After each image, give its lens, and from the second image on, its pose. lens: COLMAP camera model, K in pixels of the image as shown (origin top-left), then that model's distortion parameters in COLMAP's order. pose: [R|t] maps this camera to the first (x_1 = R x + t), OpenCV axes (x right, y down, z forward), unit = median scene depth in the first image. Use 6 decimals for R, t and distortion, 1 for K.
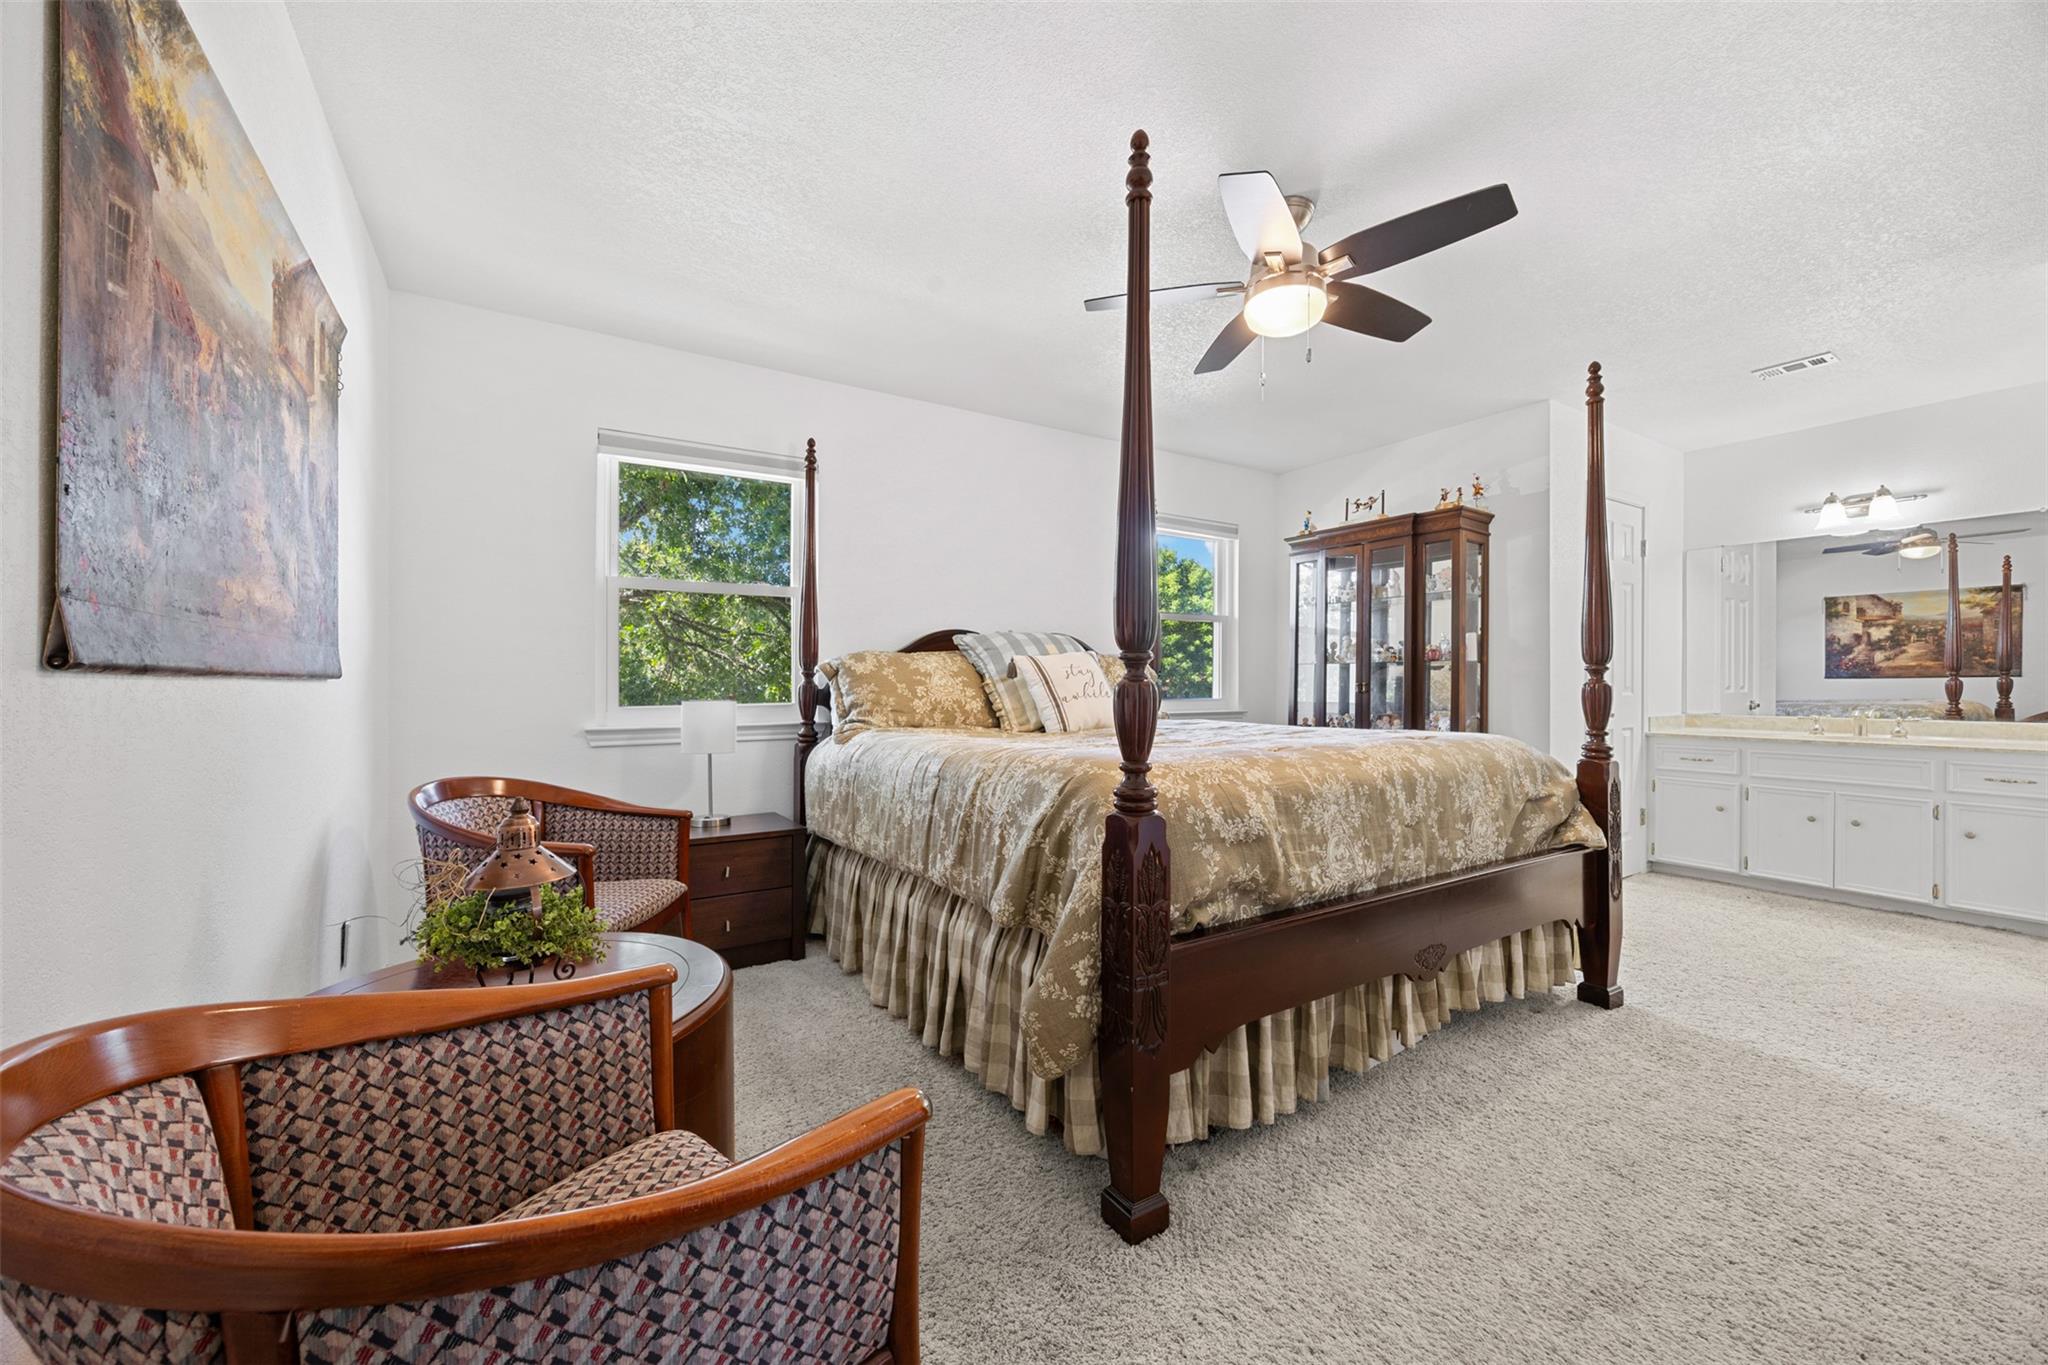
lens RADIAL K [[787.4, 0, 1031.6], [0, 787.4, 680.3], [0, 0, 1]] dist [0.001491, -0.000004]
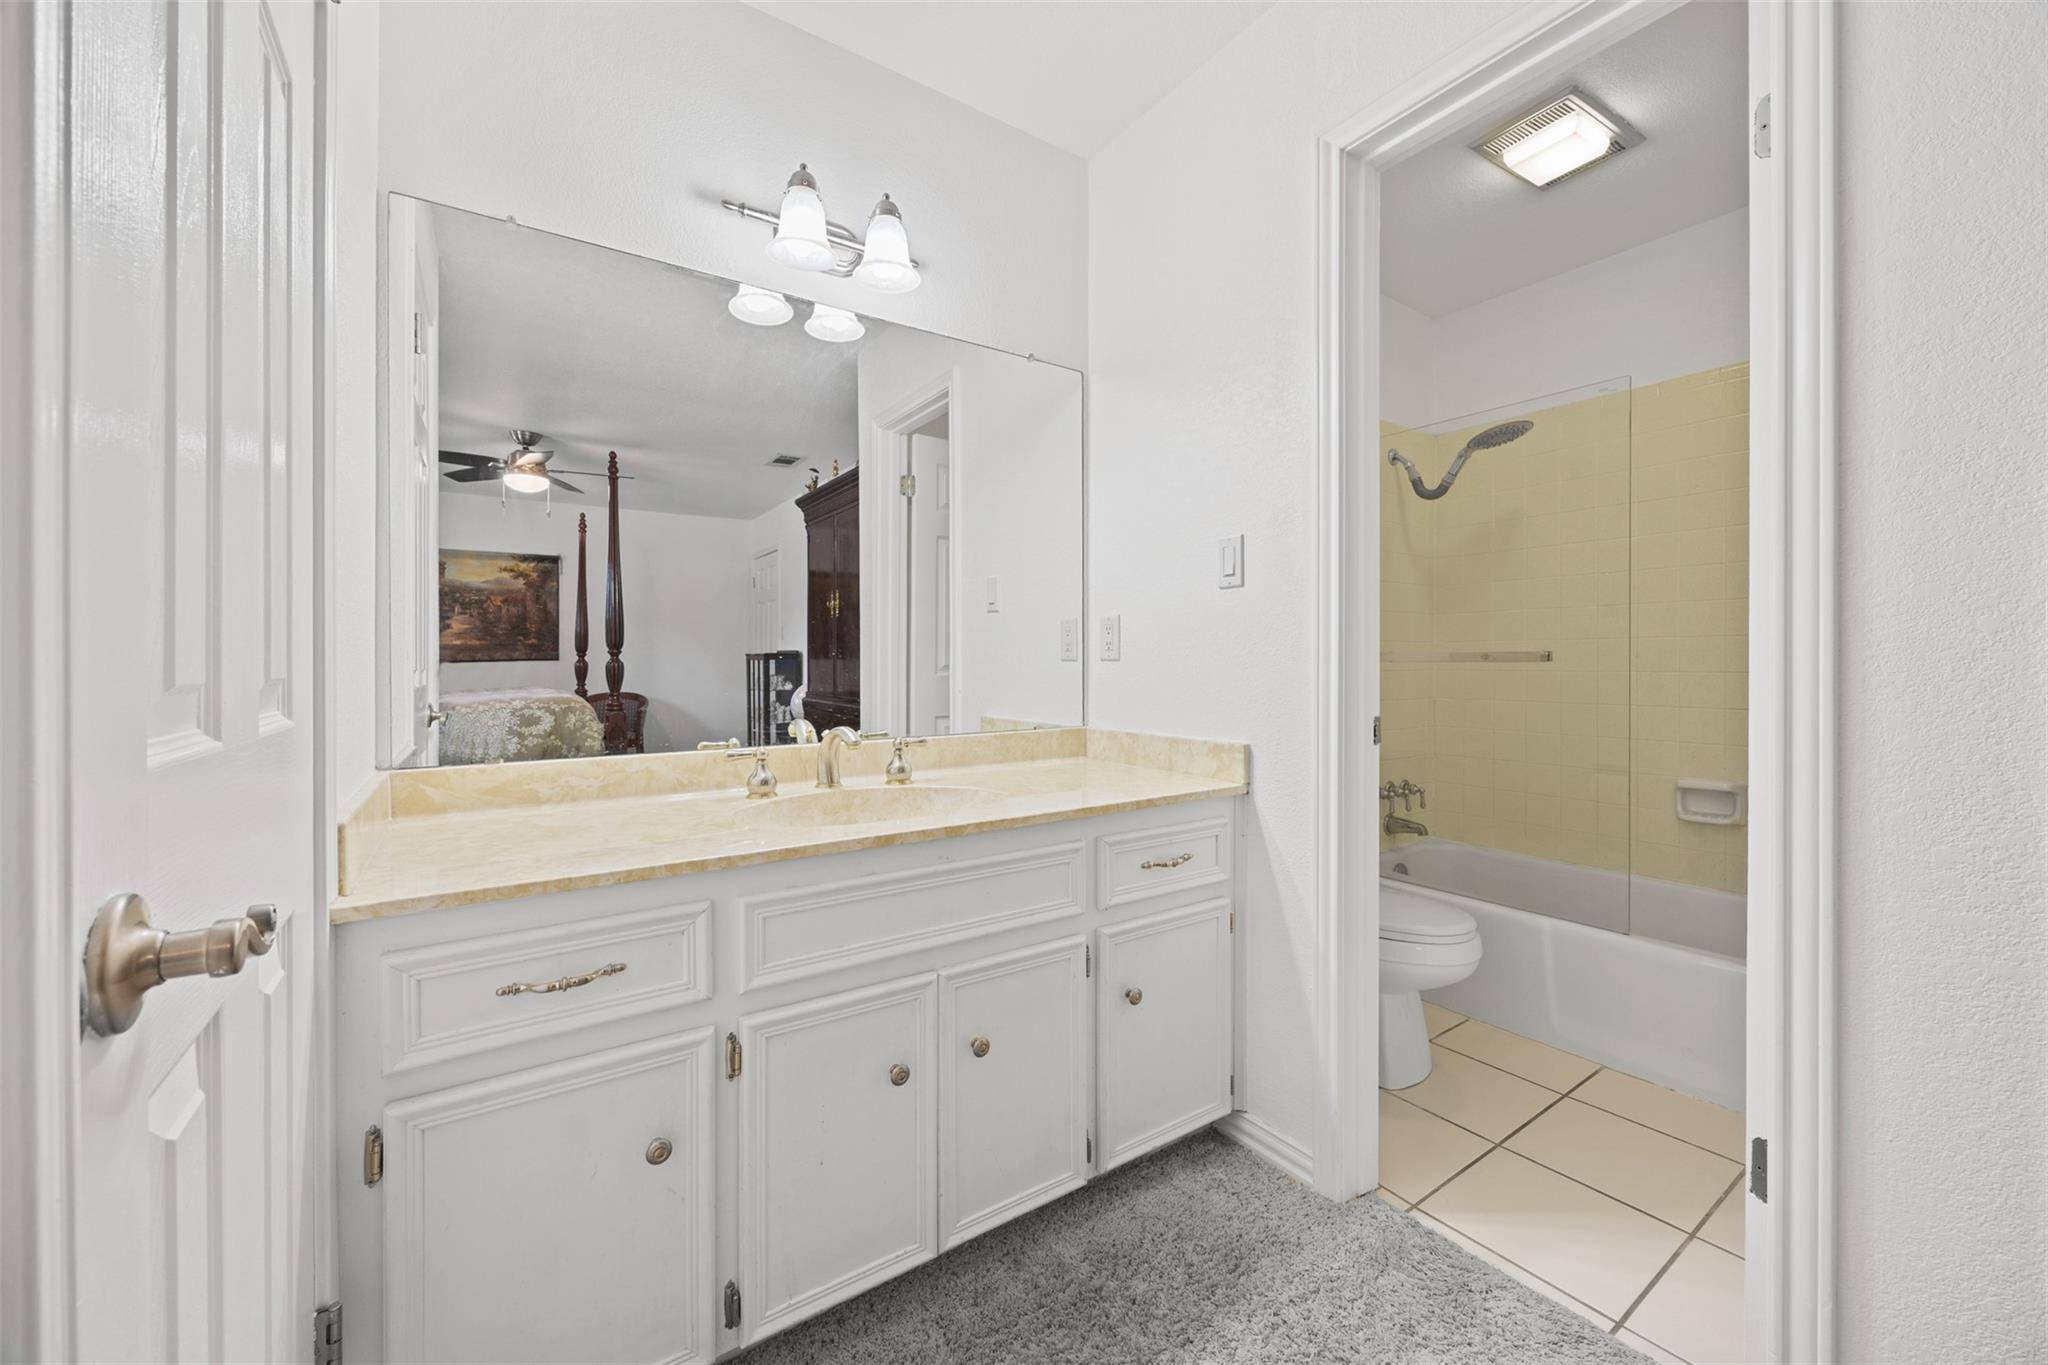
lens RADIAL K [[787.4, 0, 1031.2], [0, 787.4, 670.9], [0, 0, 1]] dist [0.001491, -0.000004]
pose [[-0.037225, -0.005635, 0.999291, 0.338827], [0.001075, 0.999983, 0.005679, 0.003163], [-0.999306, 0.001285, -0.037218, 0.491134]]
